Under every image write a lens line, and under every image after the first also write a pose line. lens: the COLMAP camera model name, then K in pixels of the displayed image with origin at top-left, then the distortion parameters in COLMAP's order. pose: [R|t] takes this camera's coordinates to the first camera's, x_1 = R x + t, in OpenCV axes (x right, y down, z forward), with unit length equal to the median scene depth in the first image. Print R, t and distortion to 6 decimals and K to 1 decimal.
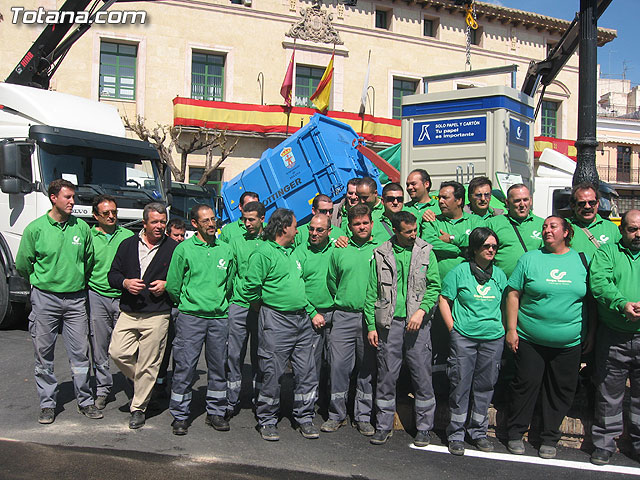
lens RADIAL K [[700.1, 0, 320.7], [0, 700.1, 251.0], [0, 0, 1]] dist [-0.138377, 0.123298]
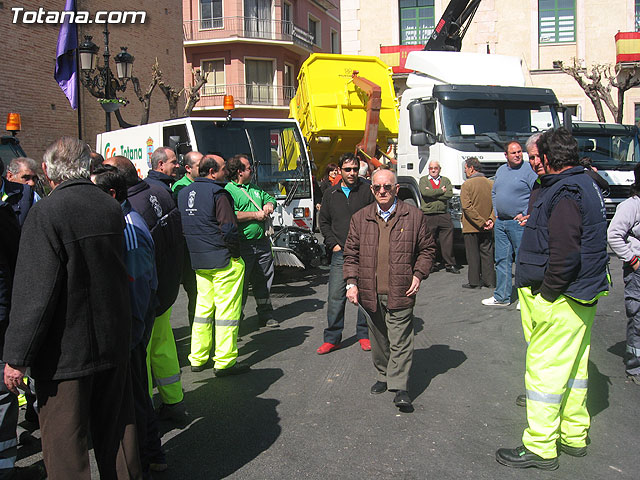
lens RADIAL K [[700.1, 0, 320.7], [0, 700.1, 251.0], [0, 0, 1]] dist [-0.138377, 0.123298]
pose [[0.781947, 0.020699, -0.623002, 0.067763], [0.029781, 0.997067, 0.070506, 0.003104], [0.622633, -0.073686, 0.779037, -0.023482]]
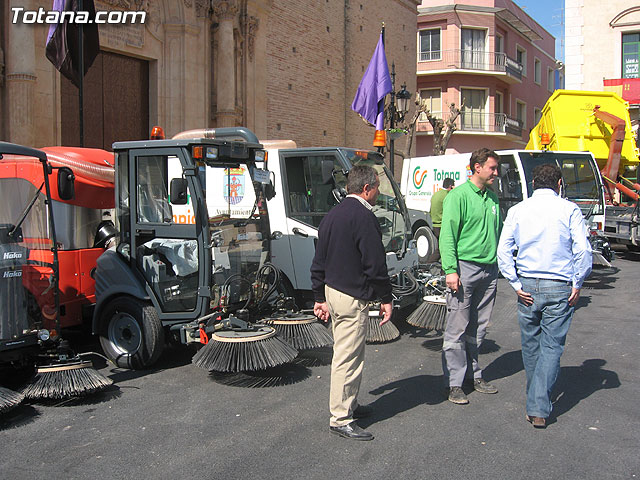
lens RADIAL K [[700.1, 0, 320.7], [0, 700.1, 251.0], [0, 0, 1]] dist [-0.138377, 0.123298]
pose [[0.618929, 0.028784, -0.784919, 0.077179], [0.001569, 0.999281, 0.037882, 0.008428], [0.785445, -0.024678, 0.618439, -0.193670]]
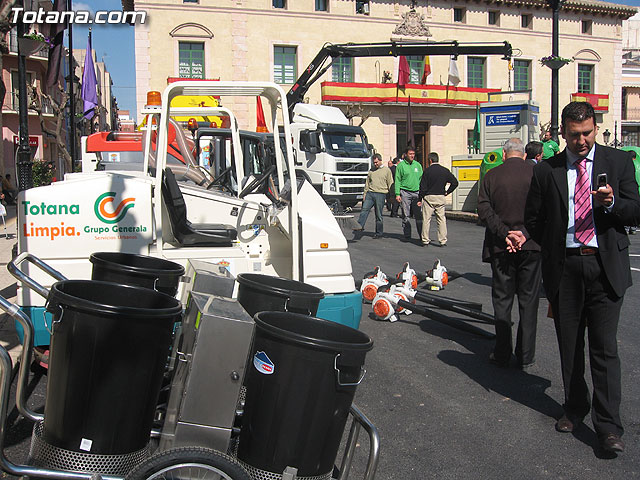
lens RADIAL K [[700.1, 0, 320.7], [0, 700.1, 251.0], [0, 0, 1]] dist [-0.138377, 0.123298]
pose [[0.995000, -0.025623, -0.096527, -0.082701], [0.033720, 0.995961, 0.083210, 0.019849], [0.094006, -0.086049, 0.991846, -0.556291]]
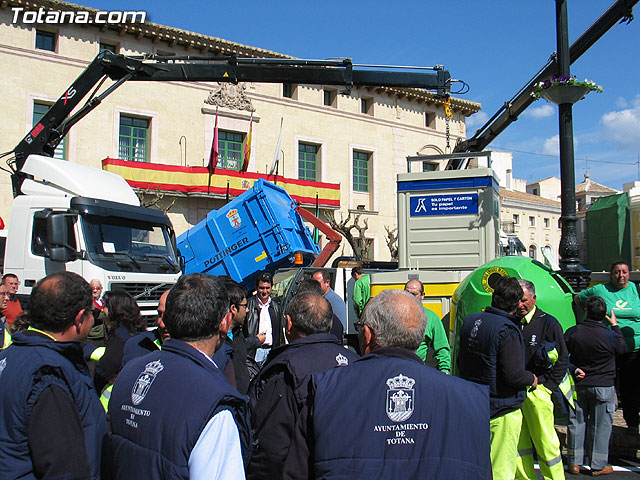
lens RADIAL K [[666.0, 0, 317.9], [0, 666.0, 237.3], [0, 0, 1]] dist [-0.186044, 0.233871]
pose [[0.977400, -0.007683, 0.211257, -0.109920], [0.026263, 0.996010, -0.085286, -0.010465], [-0.209759, 0.088907, 0.973703, -0.022714]]
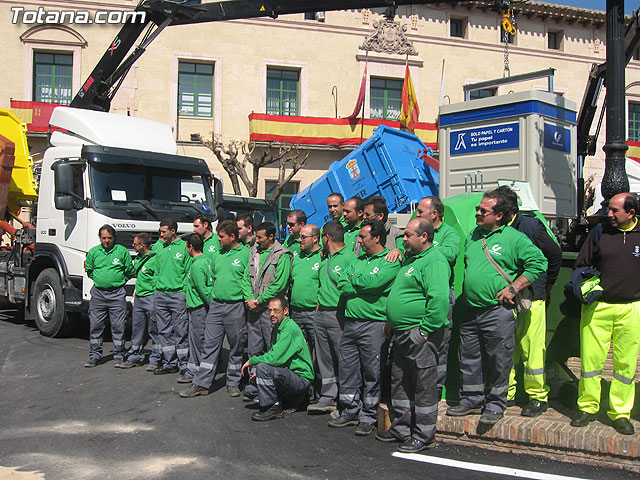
lens RADIAL K [[700.1, 0, 320.7], [0, 700.1, 251.0], [0, 0, 1]] dist [-0.138377, 0.123298]
pose [[0.989839, -0.010861, -0.141780, 0.038350], [0.008461, 0.999811, -0.017522, 0.000919], [0.141944, 0.016144, 0.989743, -0.002729]]
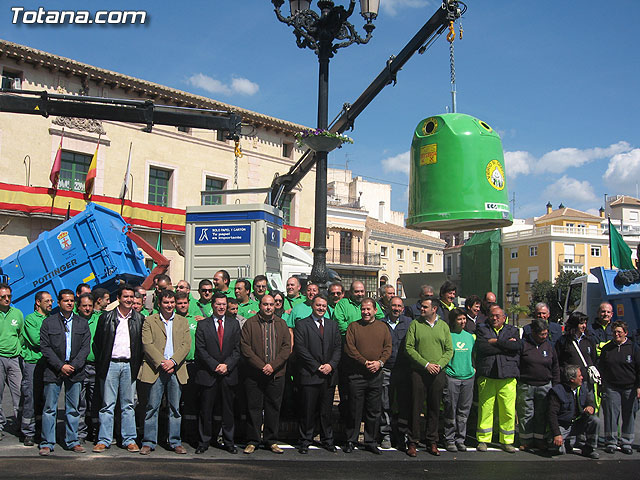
lens RADIAL K [[700.1, 0, 320.7], [0, 700.1, 251.0], [0, 0, 1]] dist [-0.138377, 0.123298]
pose [[0.928750, 0.030855, 0.369420, -0.057604], [0.008355, 0.994535, -0.104070, 0.001231], [-0.370613, 0.099742, 0.923416, -0.134277]]
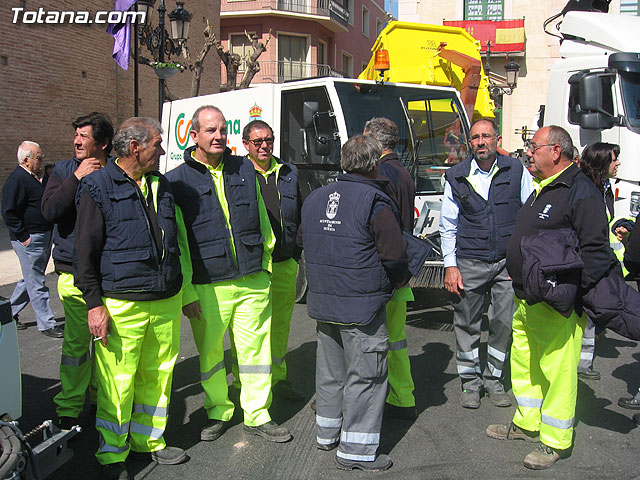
lens RADIAL K [[700.1, 0, 320.7], [0, 700.1, 251.0], [0, 0, 1]] dist [-0.138377, 0.123298]
pose [[0.788120, 0.052047, -0.613317, -0.065427], [0.003532, 0.996020, 0.089062, -0.001467], [0.615511, -0.072357, 0.784800, 0.012152]]
